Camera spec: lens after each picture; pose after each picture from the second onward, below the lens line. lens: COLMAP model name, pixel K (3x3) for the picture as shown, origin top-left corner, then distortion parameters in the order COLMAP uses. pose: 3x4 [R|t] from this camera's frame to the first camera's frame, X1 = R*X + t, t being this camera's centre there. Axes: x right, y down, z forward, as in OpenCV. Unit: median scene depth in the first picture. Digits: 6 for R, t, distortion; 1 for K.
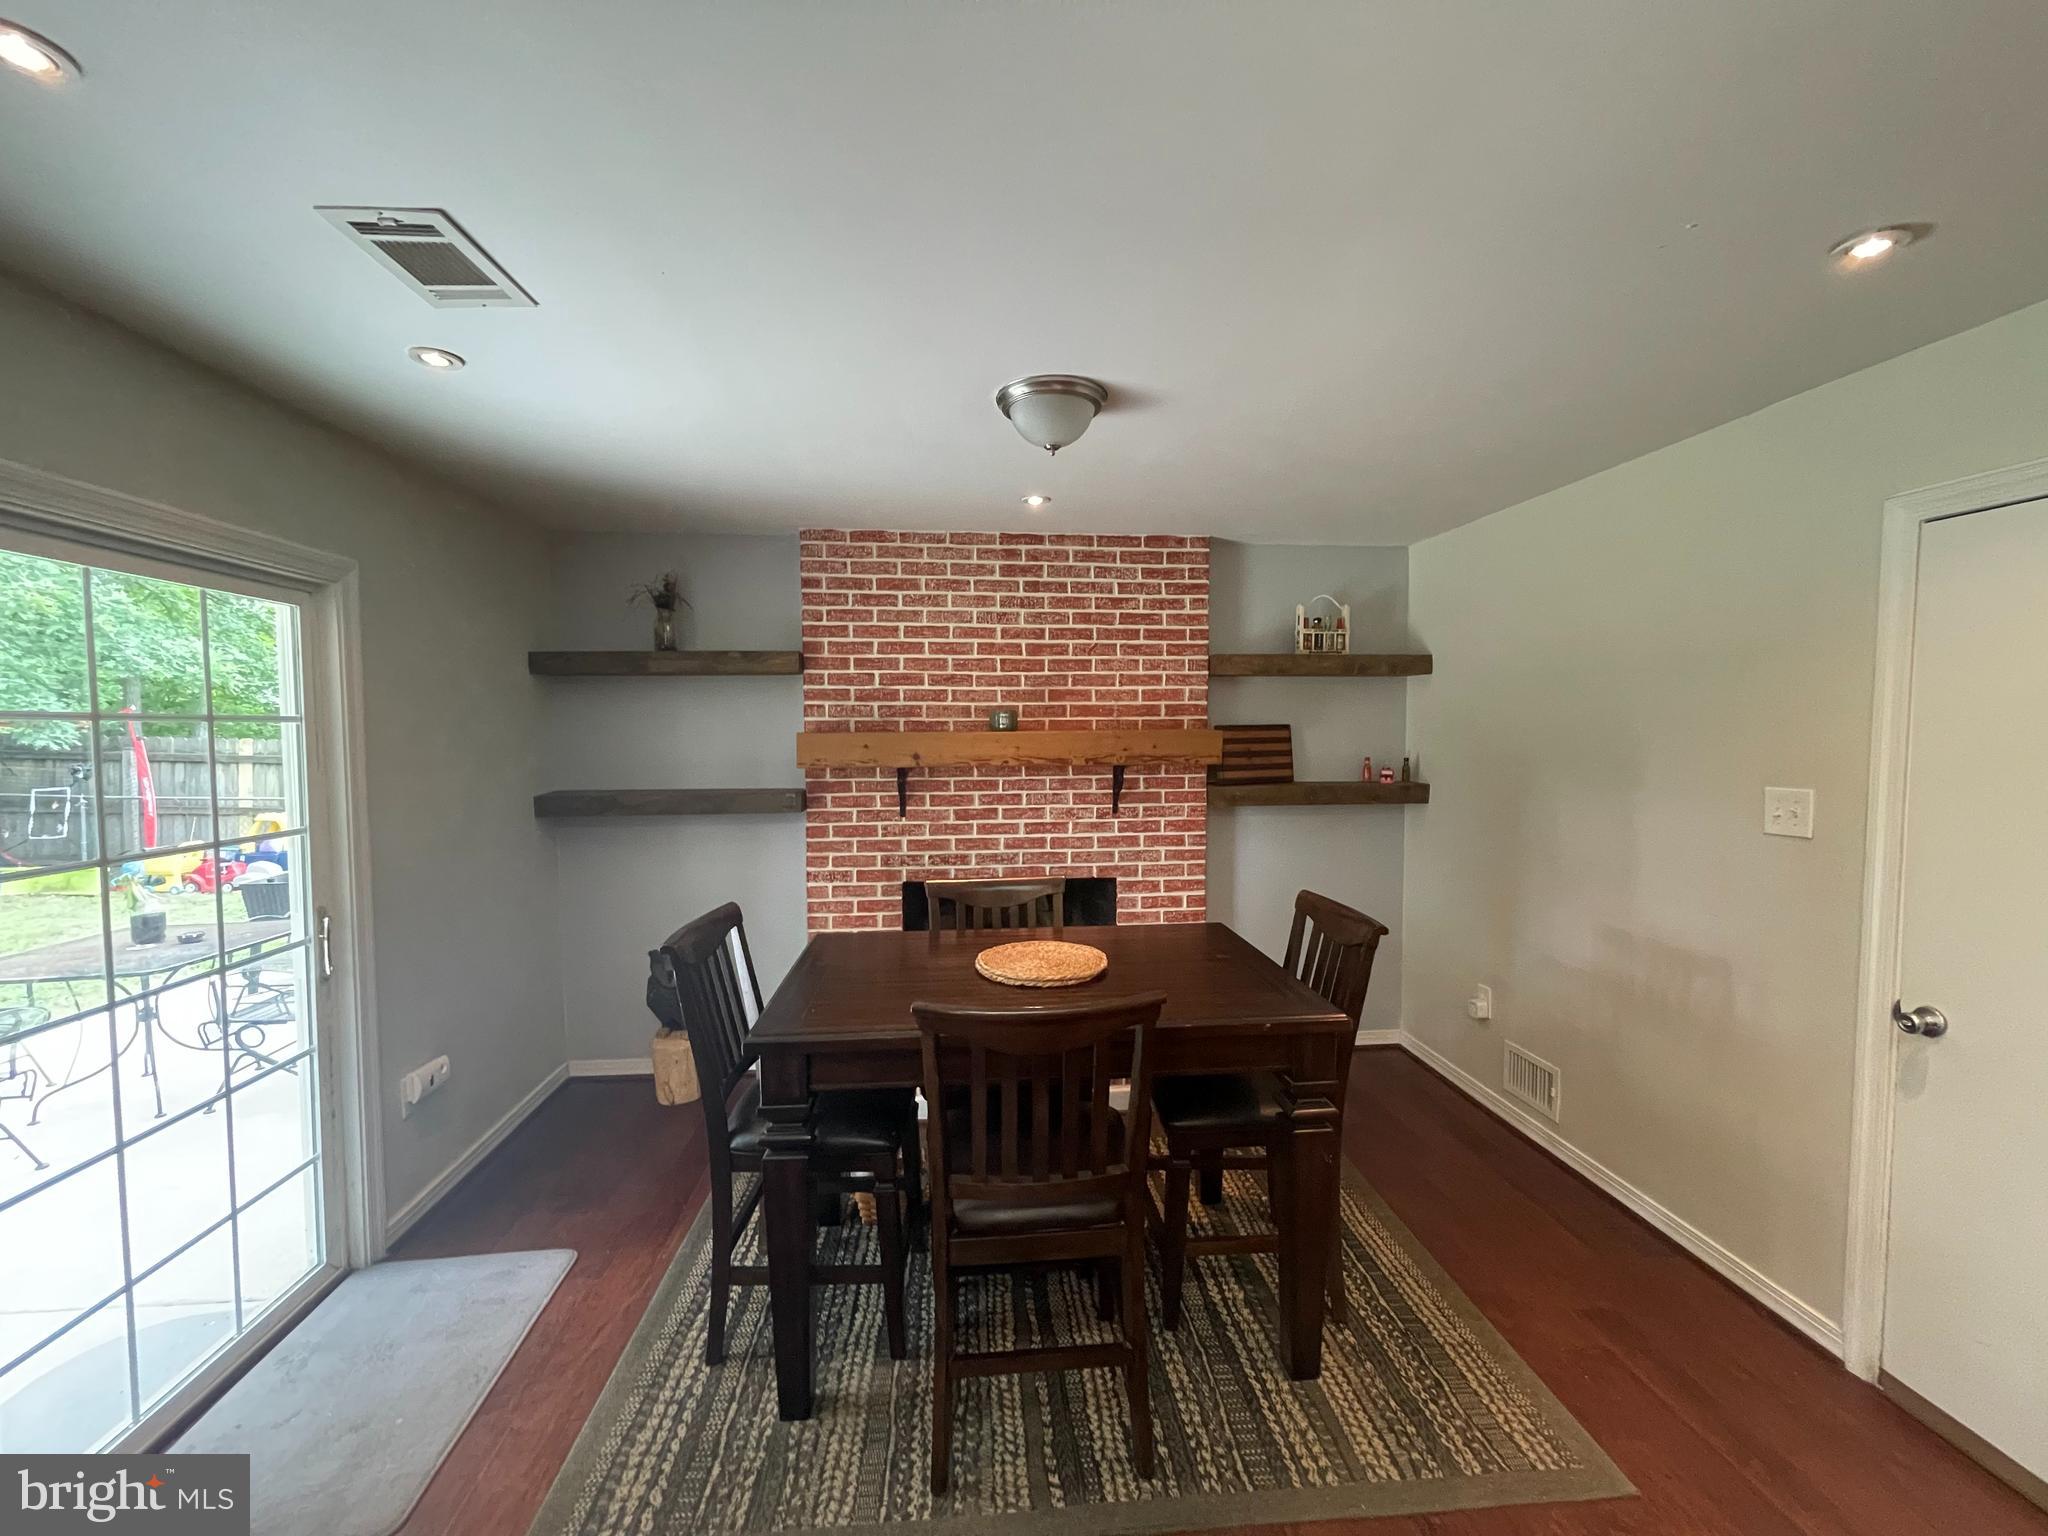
lens RADIAL K [[825.6, 0, 1030.5], [0, 825.6, 772.5], [0, 0, 1]] dist [0.003719, -0.000445]
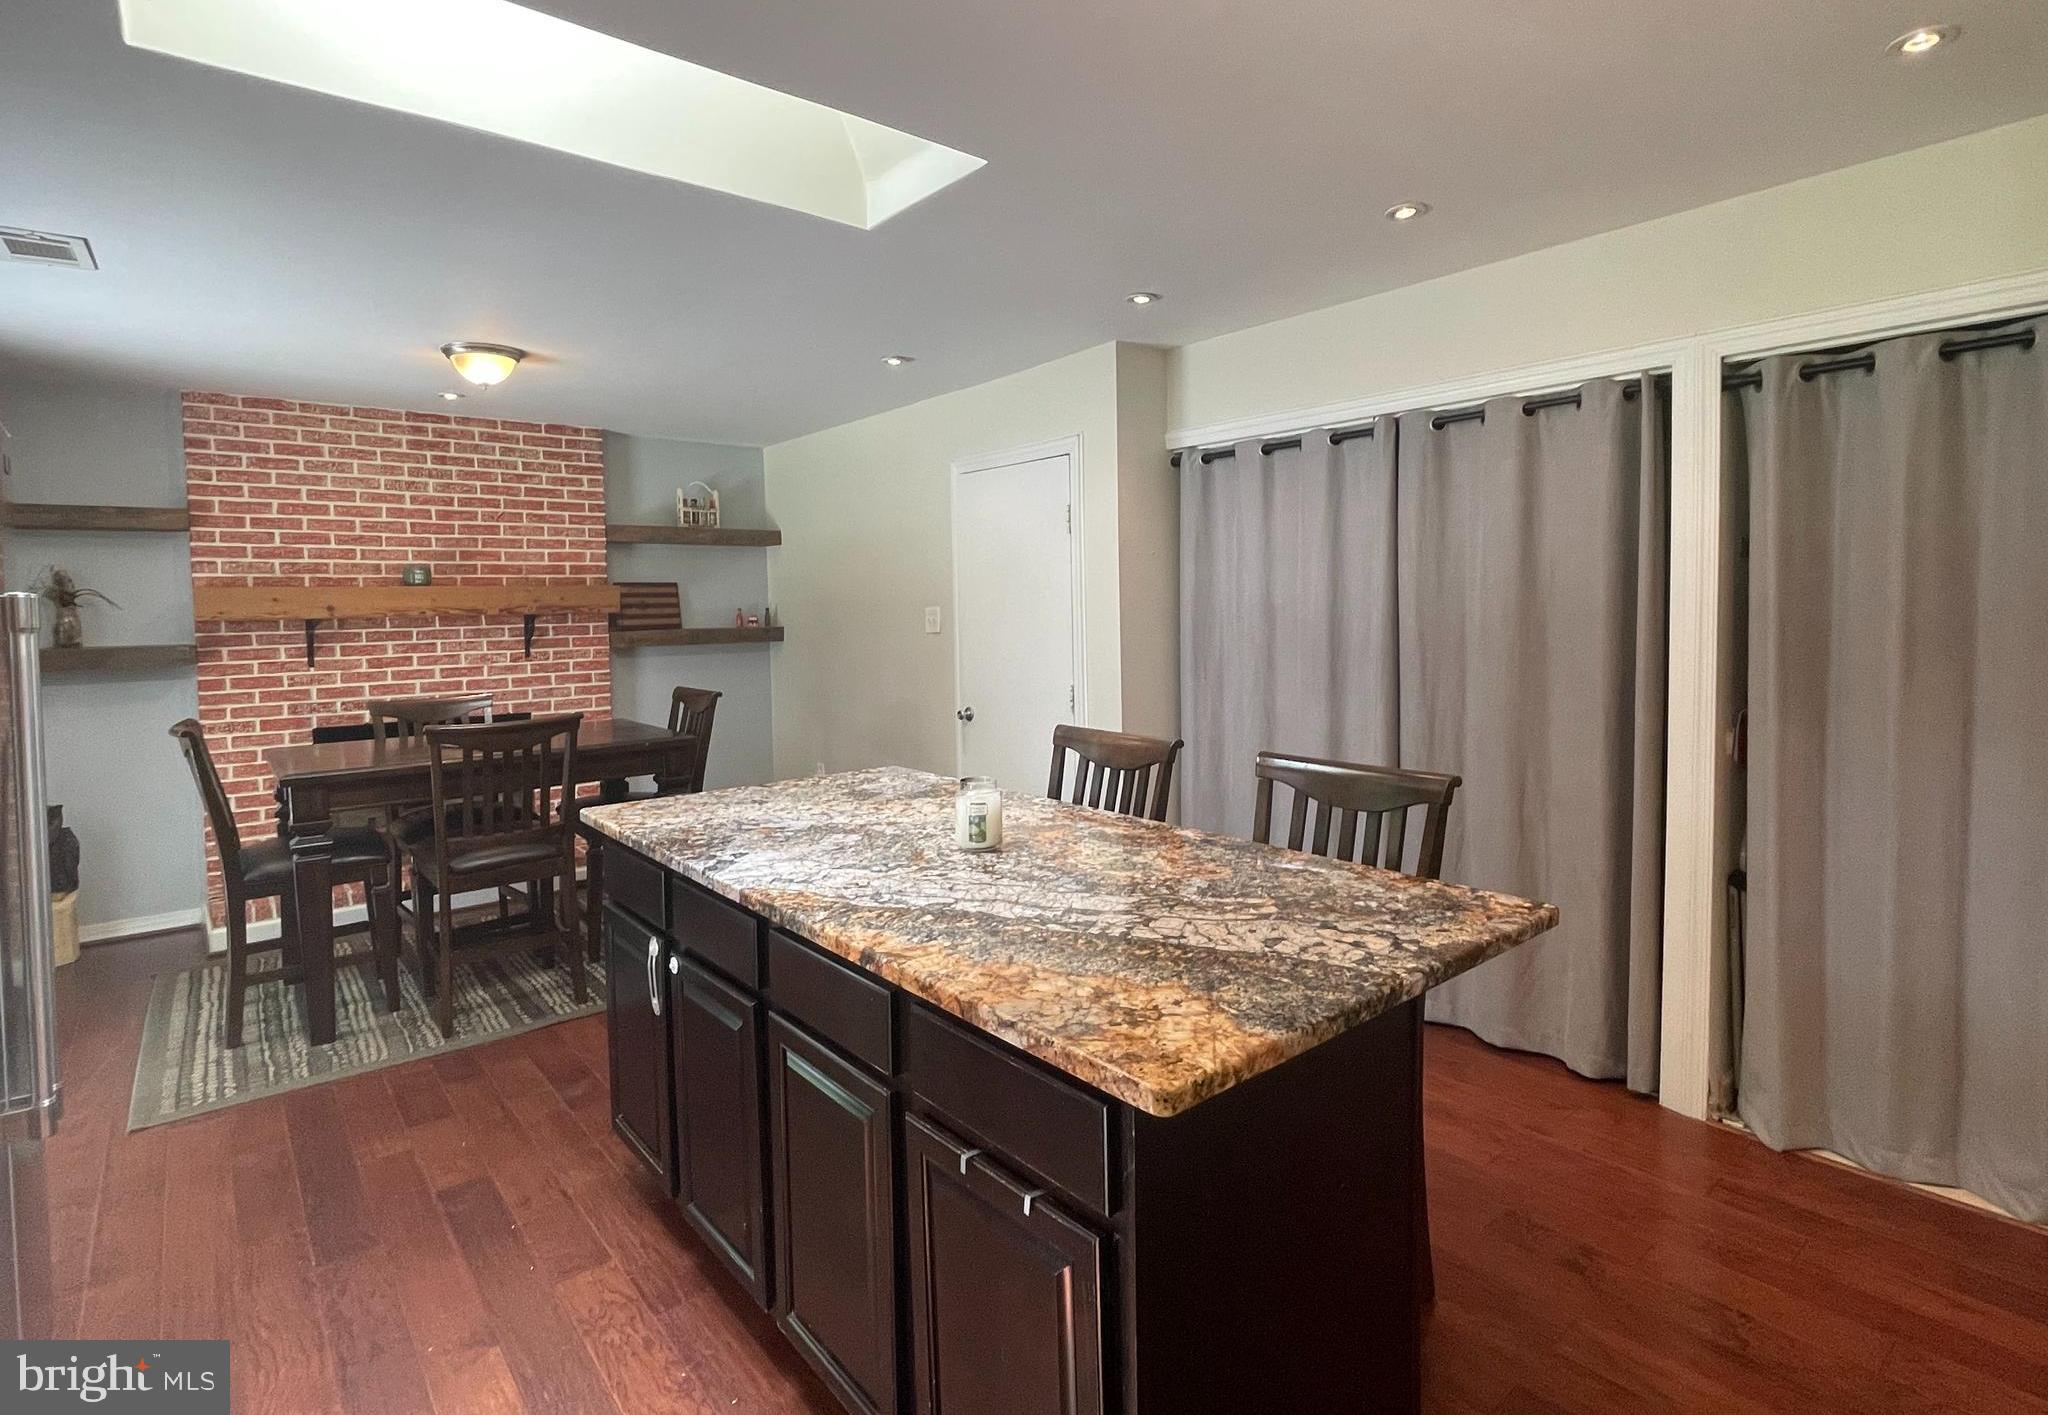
lens RADIAL K [[990.7, 0, 1026.1], [0, 990.7, 659.0], [0, 0, 1]] dist [-0.020878, -0.001099]
pose [[0.825600, -0.039487, 0.562873, -0.103439], [0.041730, 0.999089, 0.008881, 0.070661], [-0.562711, 0.016157, 0.826496, -0.570341]]
